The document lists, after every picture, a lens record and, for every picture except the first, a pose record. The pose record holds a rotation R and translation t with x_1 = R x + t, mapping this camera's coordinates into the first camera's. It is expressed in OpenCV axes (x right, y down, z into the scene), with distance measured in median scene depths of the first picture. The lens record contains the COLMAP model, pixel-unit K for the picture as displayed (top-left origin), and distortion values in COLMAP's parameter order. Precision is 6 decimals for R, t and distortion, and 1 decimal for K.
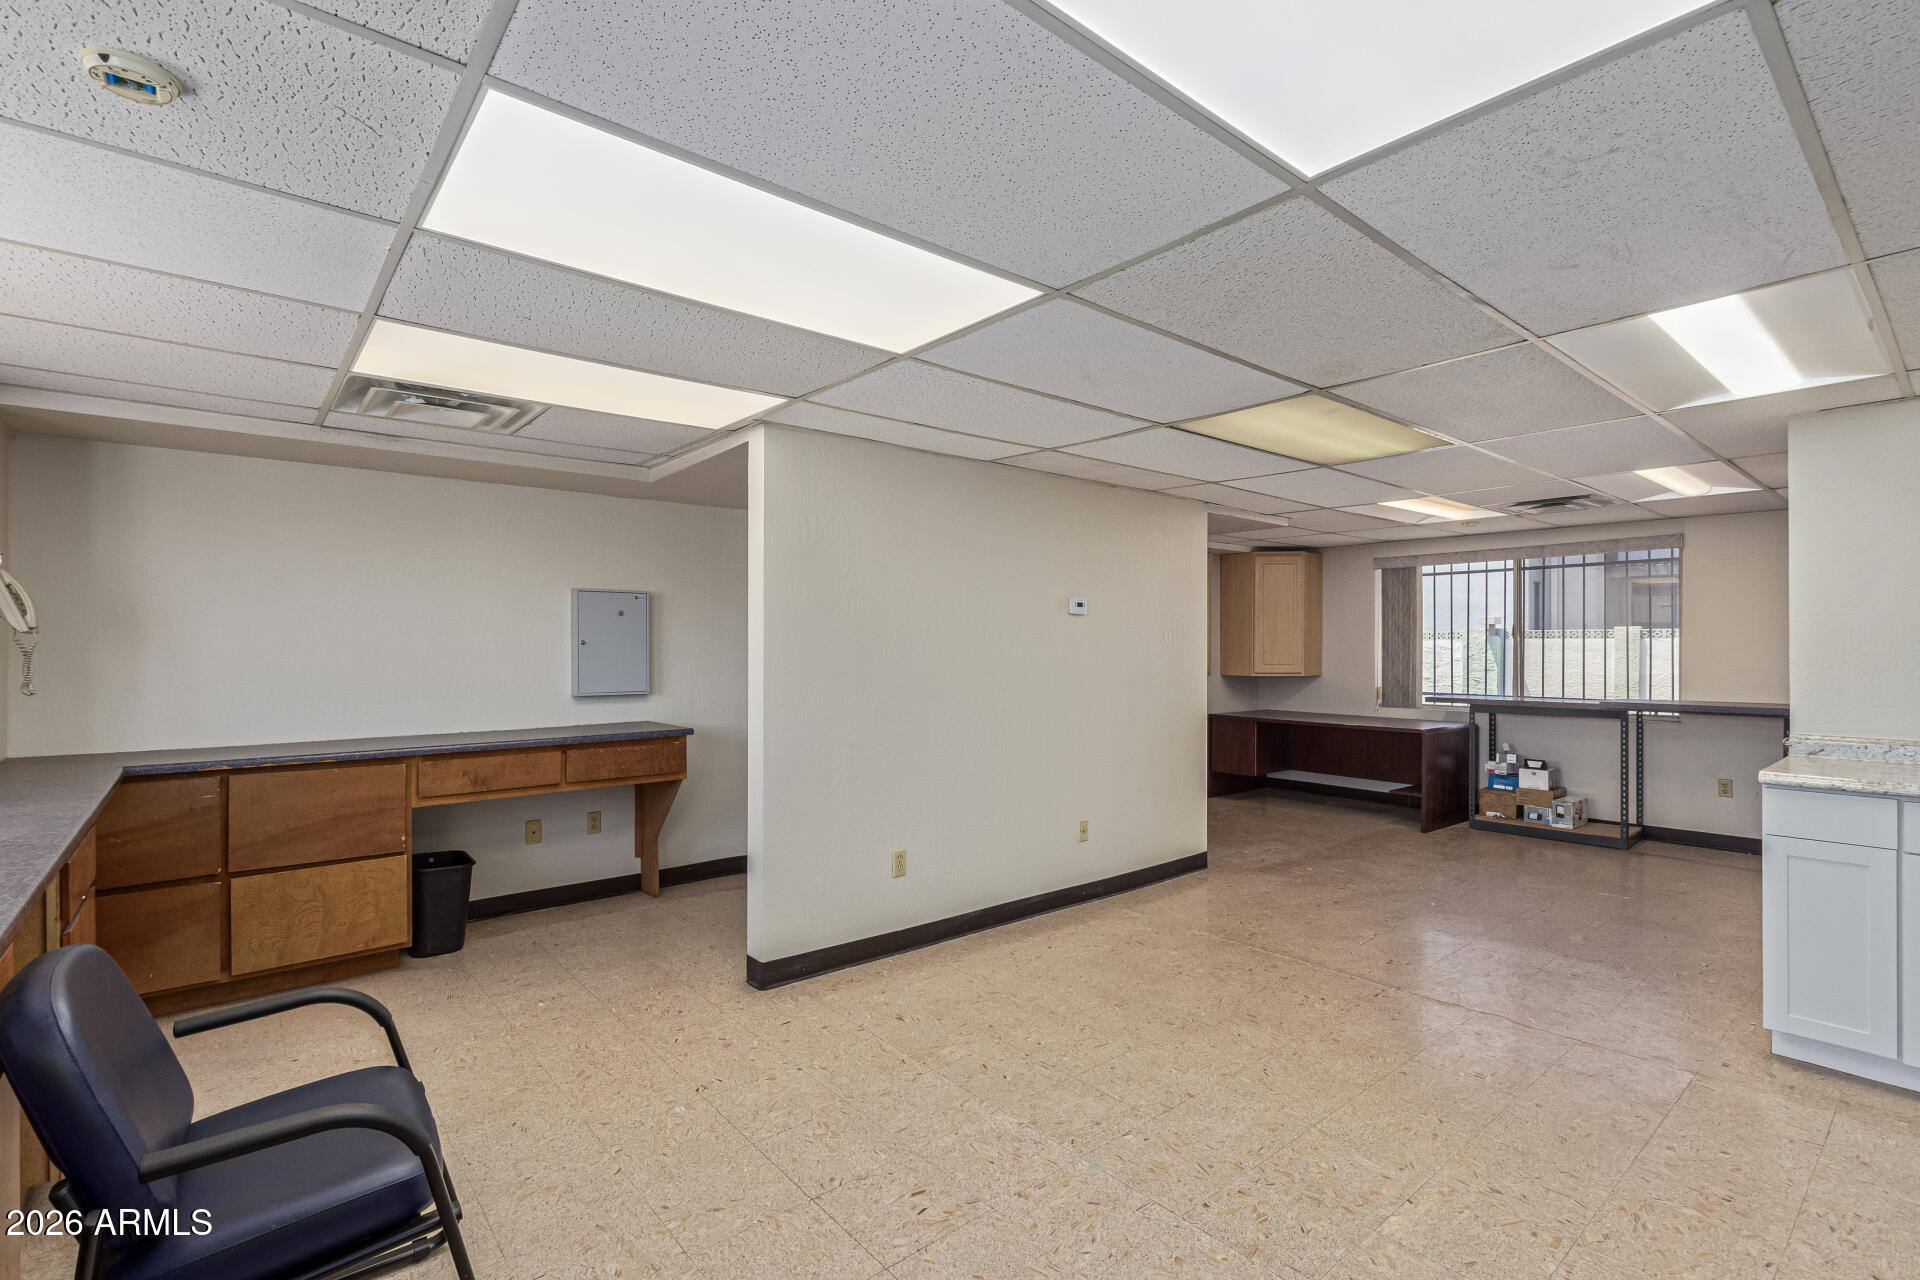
lens RADIAL K [[874.1, 0, 958.7], [0, 874.1, 647.6], [0, 0, 1]] dist [0.006085, 0.000459]
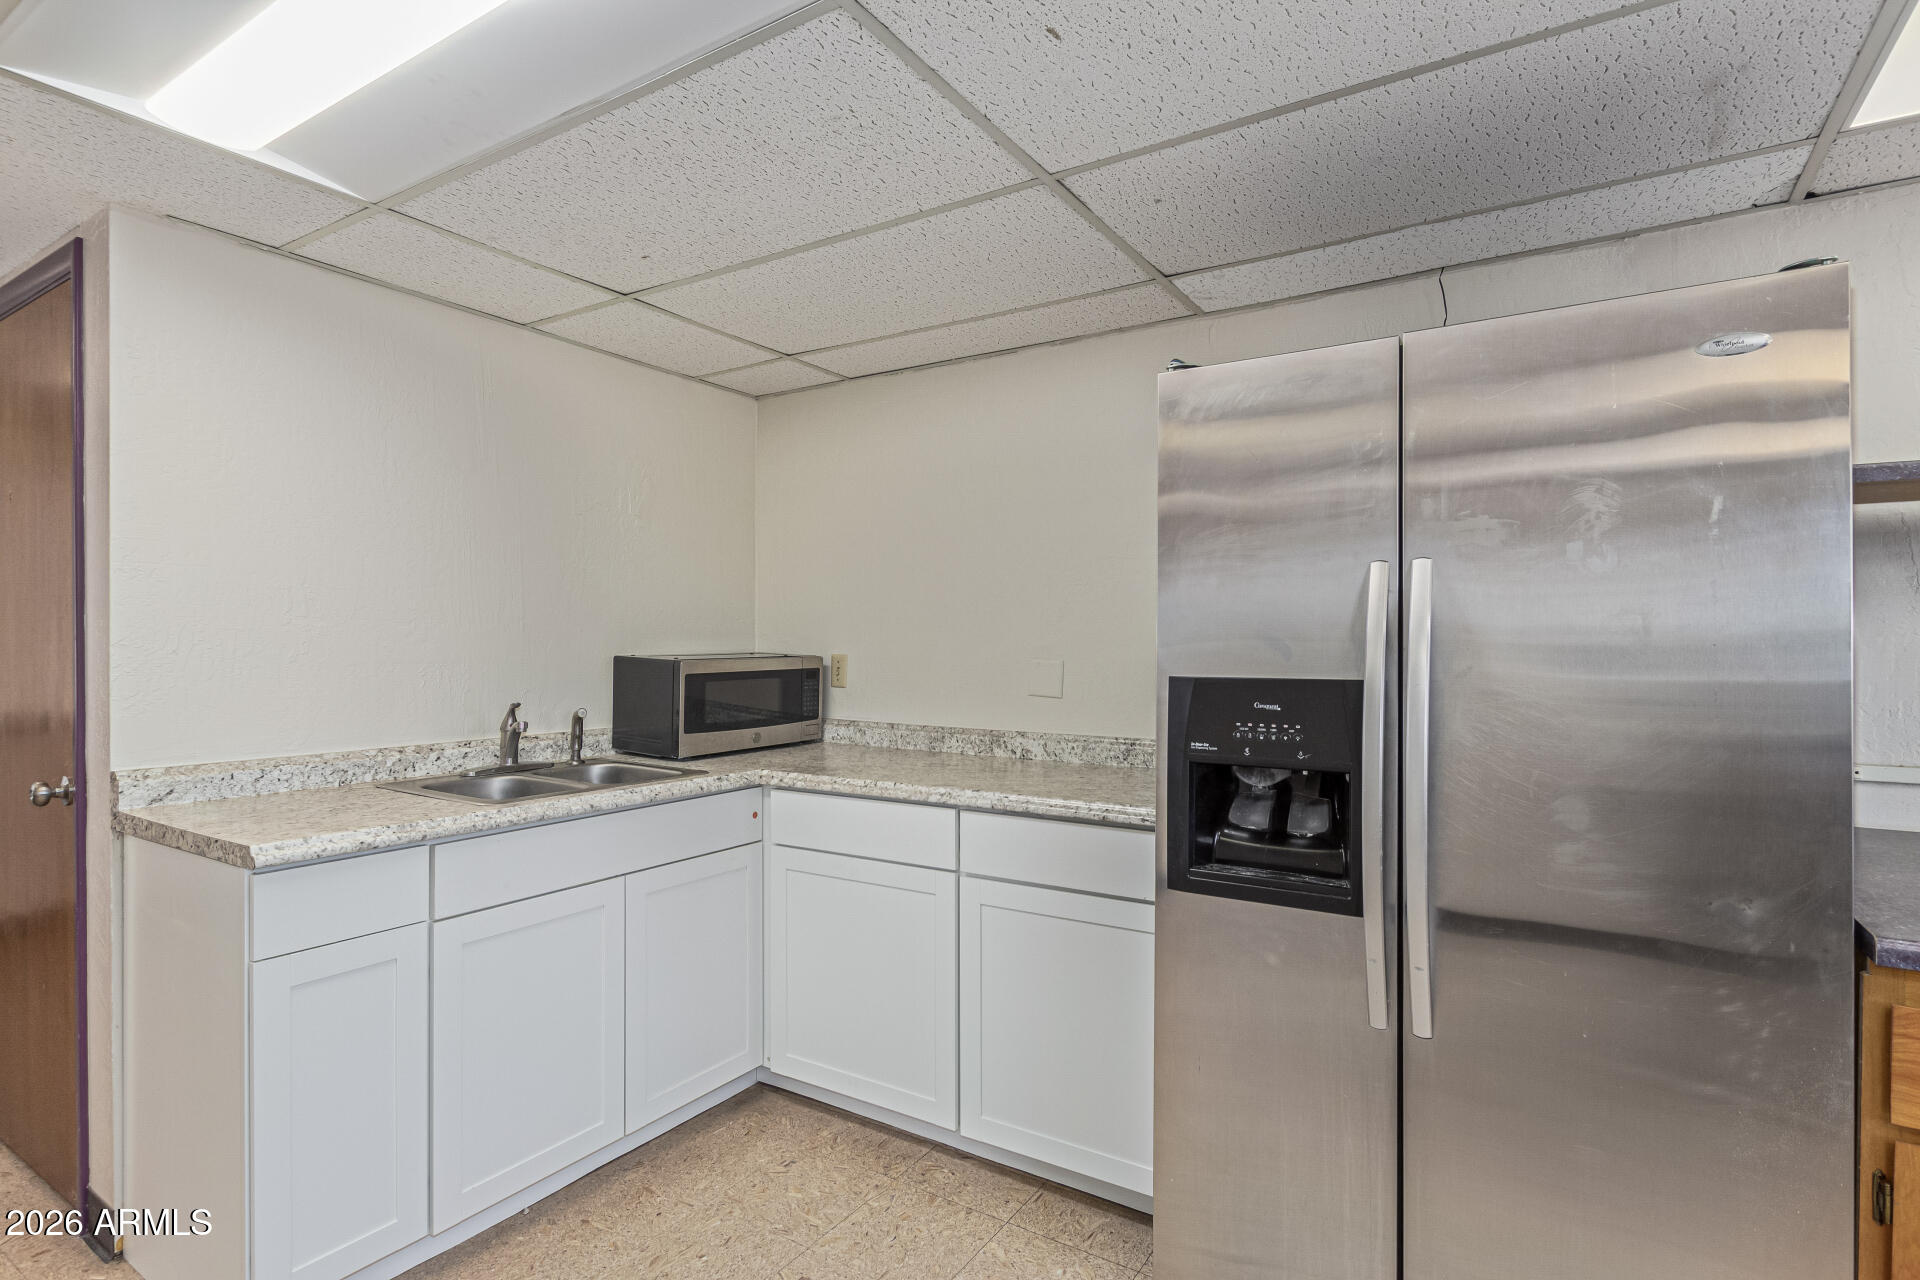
lens RADIAL K [[957.7, 0, 955.1], [0, 957.7, 647.7], [0, 0, 1]] dist [-0.002987, -0.000978]
pose [[-0.291469, -0.004235, 0.956571, 0.105281], [-0.001263, 0.999991, 0.004042, 0.008090], [-0.956579, -0.000030, -0.291472, 0.339250]]
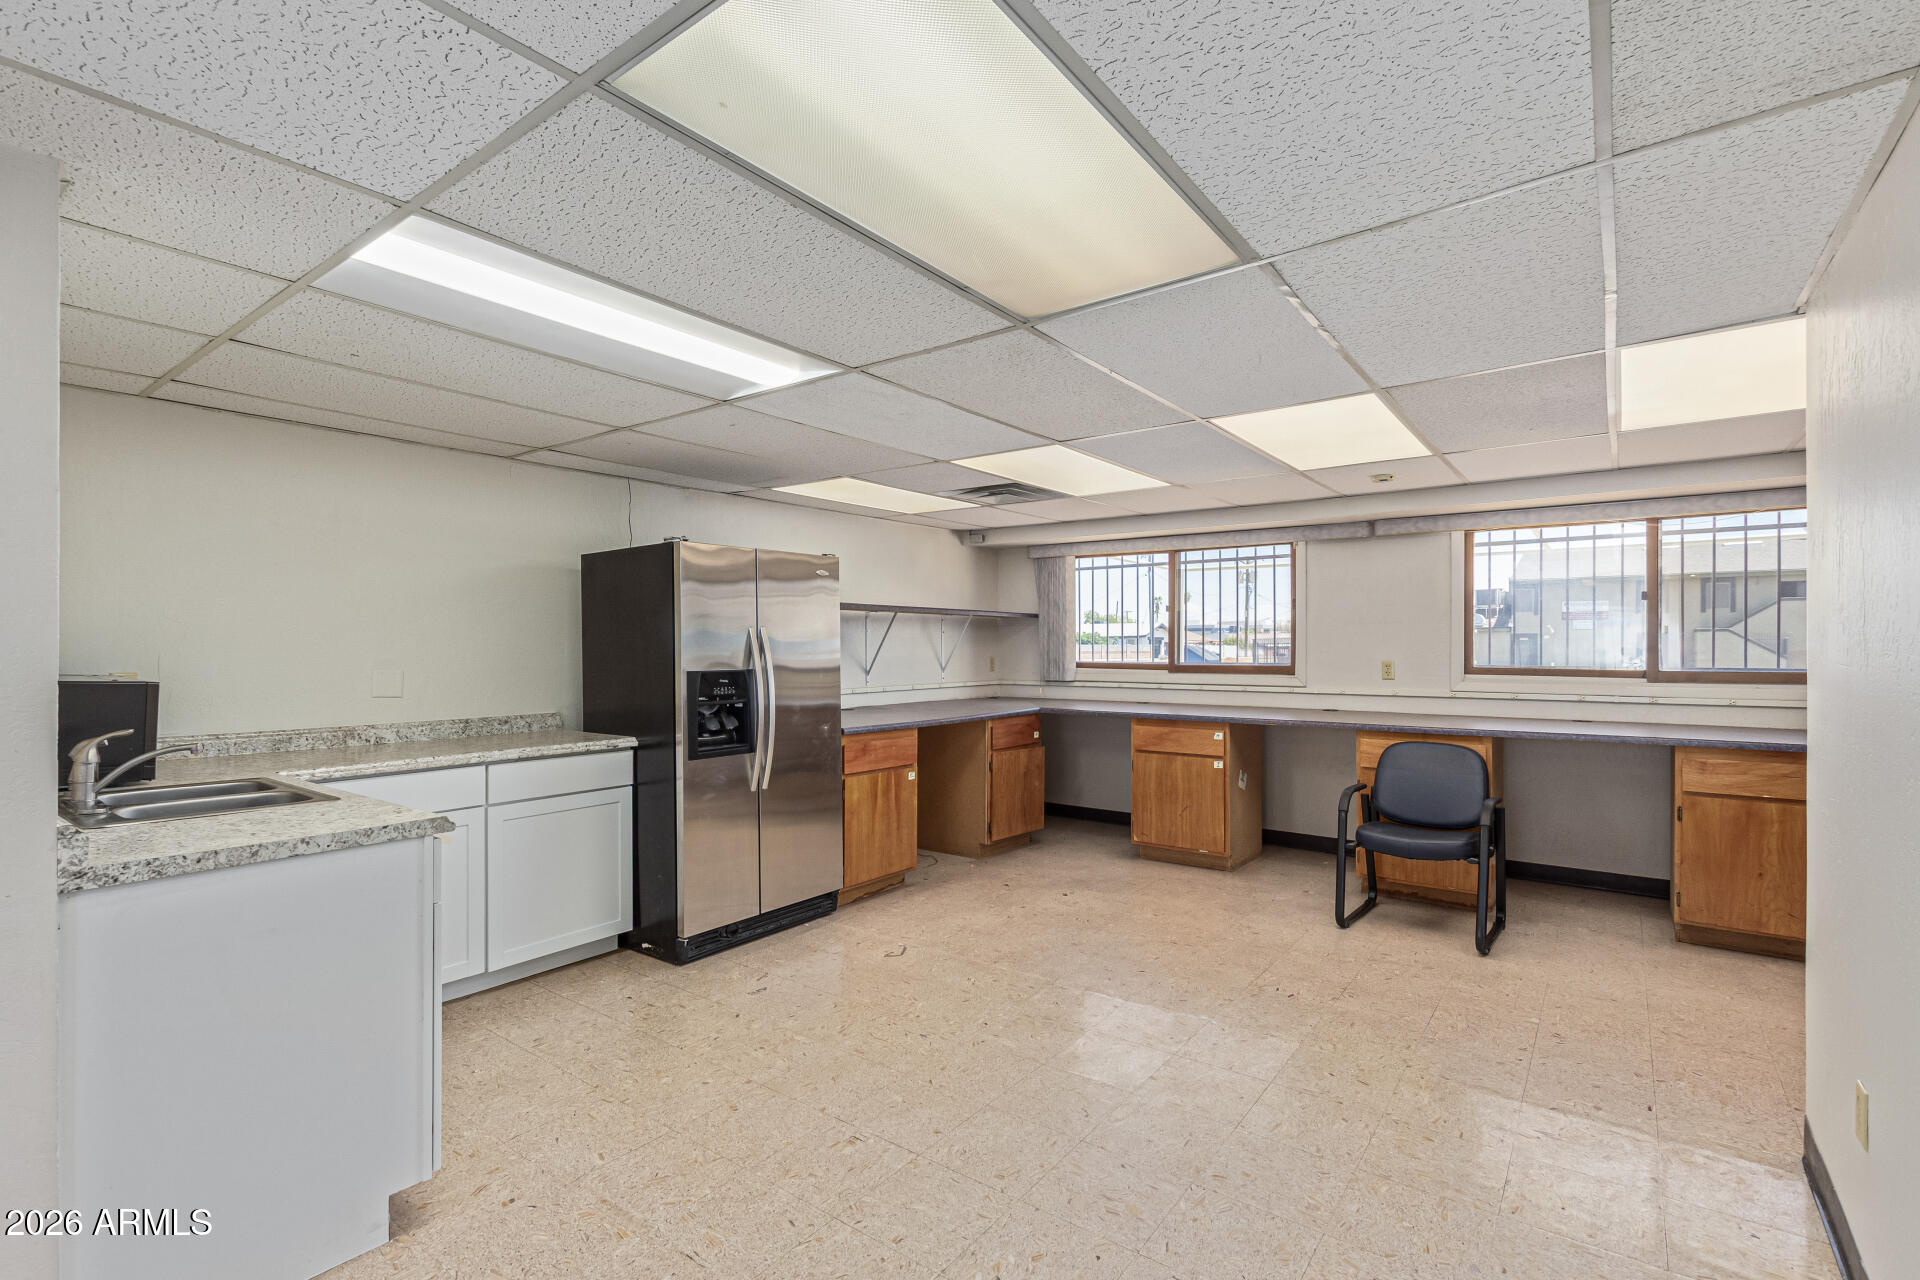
lens RADIAL K [[876.7, 0, 958.3], [0, 876.7, 650.0], [0, 0, 1]] dist [0.001365, 0.000167]
pose [[-0.975370, 0.003544, -0.220545, 0.292084], [0.002635, 0.999987, 0.004415, 0.001125], [0.220558, 0.003725, -0.975367, 0.799061]]
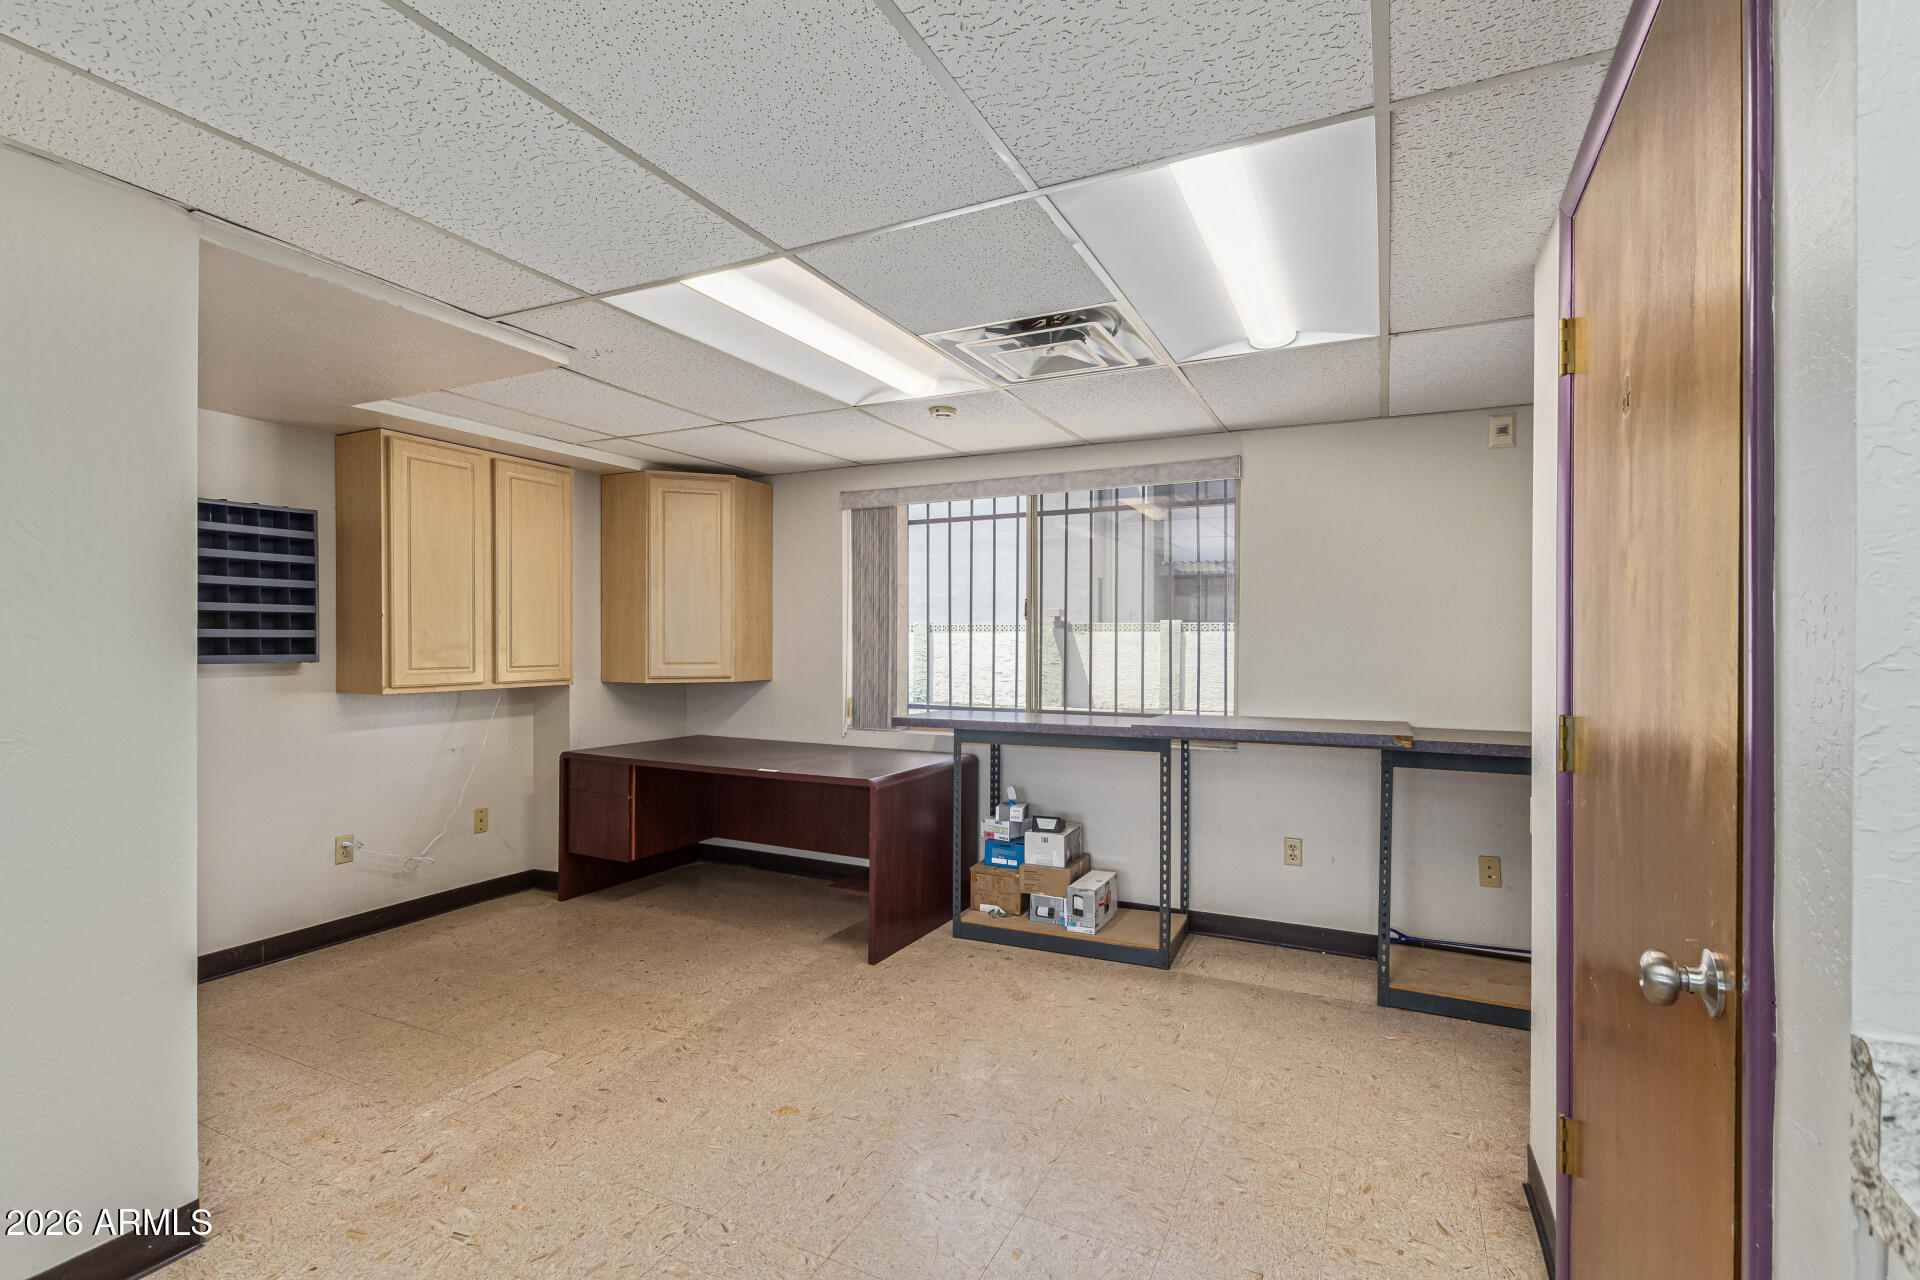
lens RADIAL K [[874.1, 0, 958.7], [0, 874.1, 647.6], [0, 0, 1]] dist [0.006085, 0.000459]
pose [[0.917506, 0.001748, 0.397718, 0.356659], [-0.002332, 0.999997, 0.000983, 0.009265], [-0.397715, -0.001829, 0.917507, 0.462566]]
